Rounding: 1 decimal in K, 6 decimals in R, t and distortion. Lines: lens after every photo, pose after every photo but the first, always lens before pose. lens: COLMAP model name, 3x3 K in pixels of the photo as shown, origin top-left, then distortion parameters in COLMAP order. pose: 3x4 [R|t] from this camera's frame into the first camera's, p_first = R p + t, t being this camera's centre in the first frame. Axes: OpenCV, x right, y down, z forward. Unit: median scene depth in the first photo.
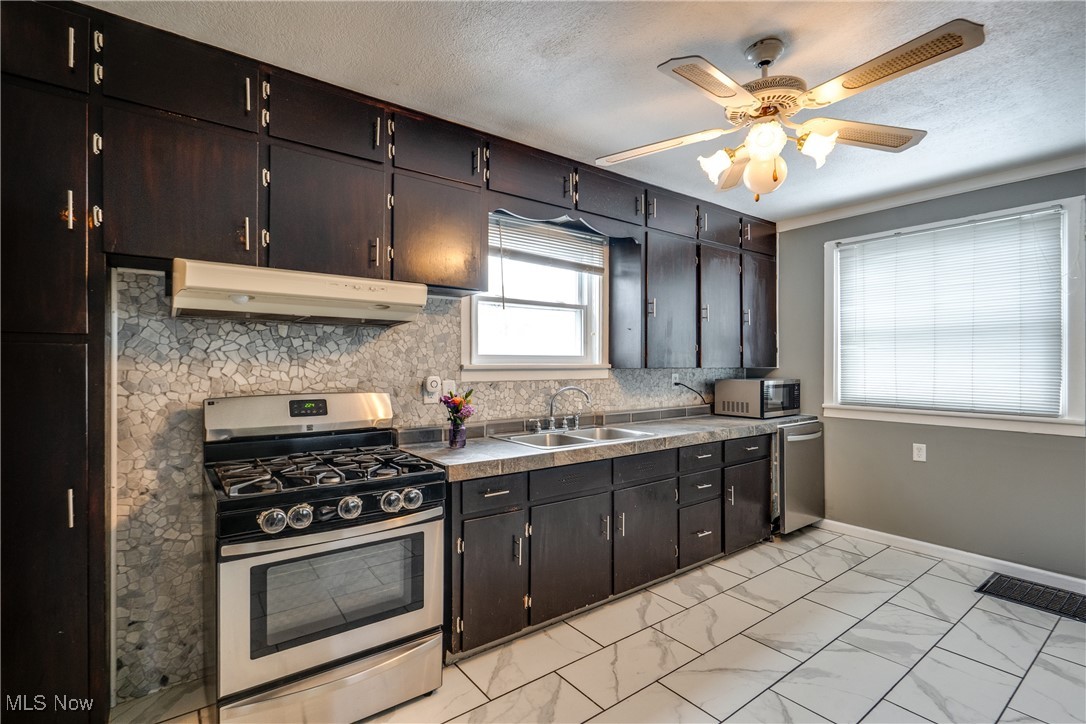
lens RADIAL K [[496.6, 0, 513.9], [0, 496.6, 365.2], [0, 0, 1]] dist [-0.000475, 0.000816]
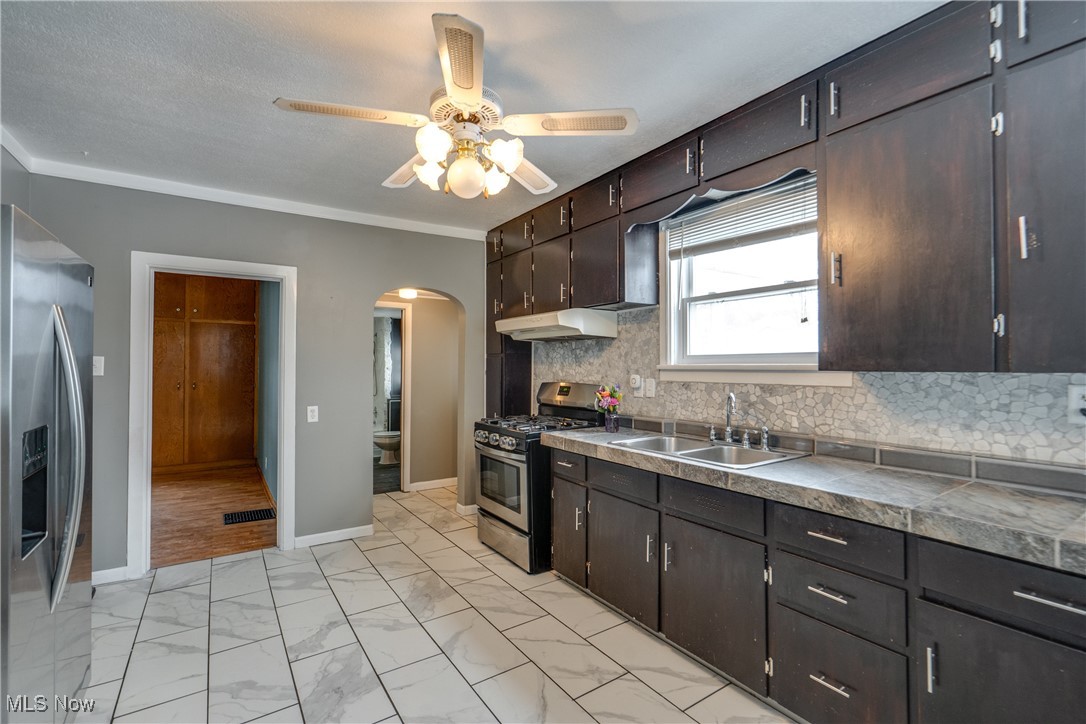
lens RADIAL K [[492.2, 0, 561.9], [0, 492.2, 360.7], [0, 0, 1]] dist [0.000161, 0.000611]
pose [[0.002280, -0.009414, -0.999953, 1.067961], [0.000782, 0.999955, -0.009412, -0.000565], [0.999997, -0.000761, 0.002287, 0.838154]]
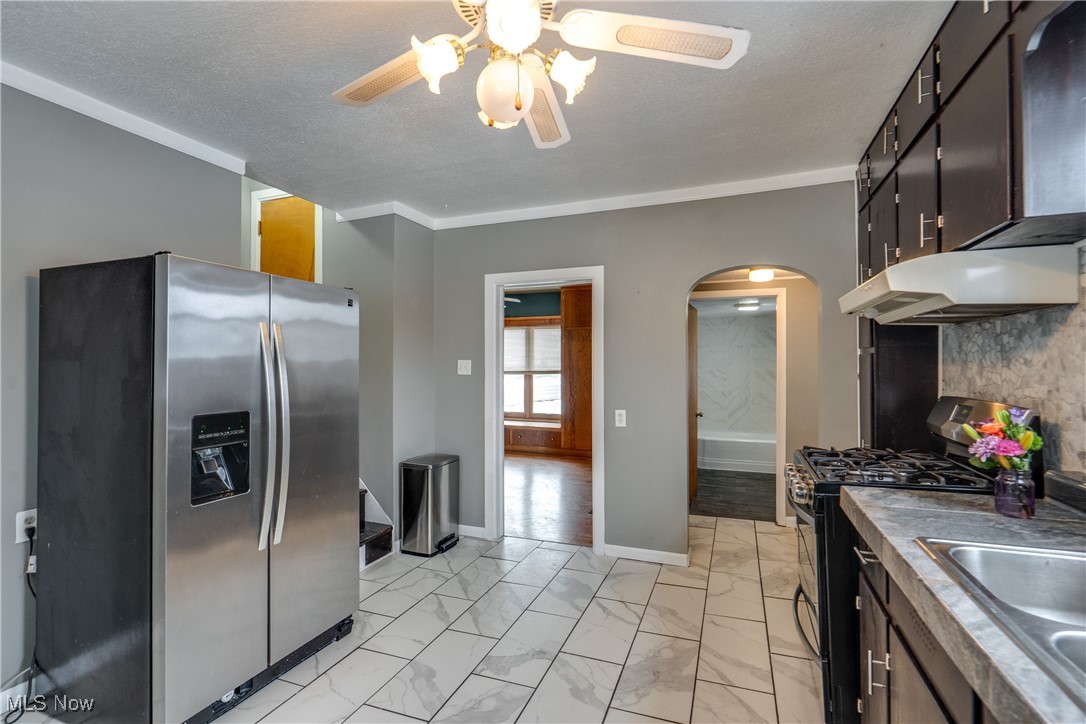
lens RADIAL K [[500.1, 0, 541.9], [0, 500.1, 358.9], [0, 0, 1]] dist [-0.001647, 0.000395]
pose [[-0.831370, -0.005892, -0.555688, 0.608541], [0.003741, 0.999862, -0.016198, -0.001318], [0.555707, -0.015545, -0.831233, 1.125670]]
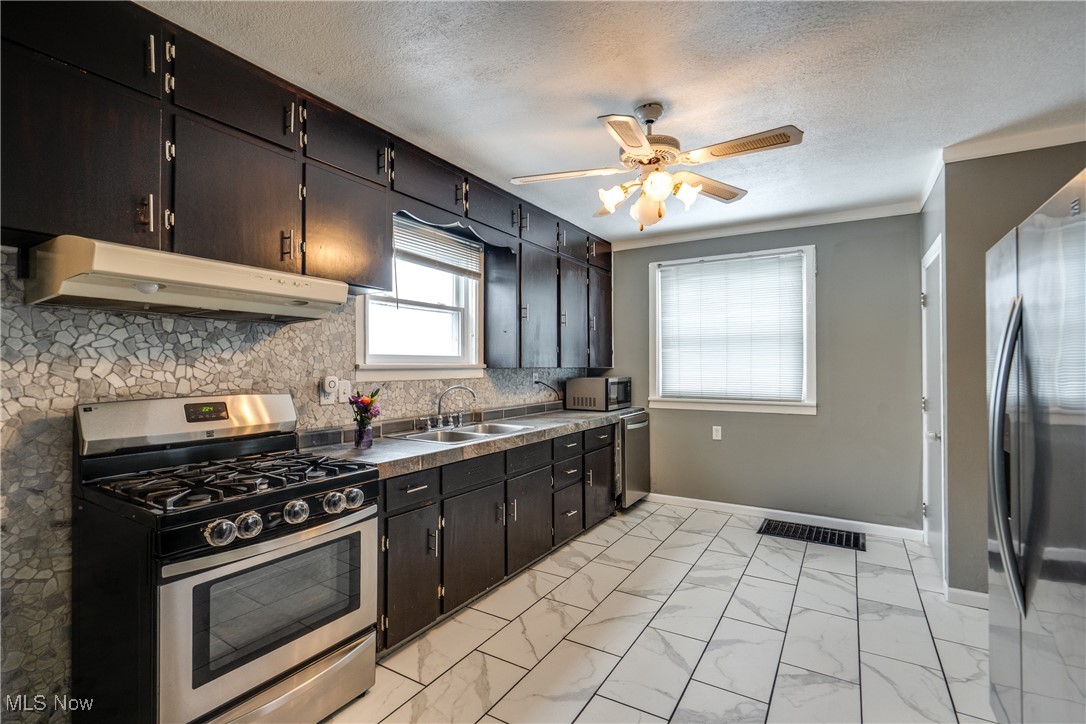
lens RADIAL K [[511.9, 0, 509.1], [0, 511.9, 365.1], [0, 0, 1]] dist [0.000954, 0.000481]
pose [[0.932291, -0.001068, 0.361707, -0.203445], [0.002626, 0.999989, -0.003815, 0.005650], [-0.361700, 0.004506, 0.932284, -0.048923]]
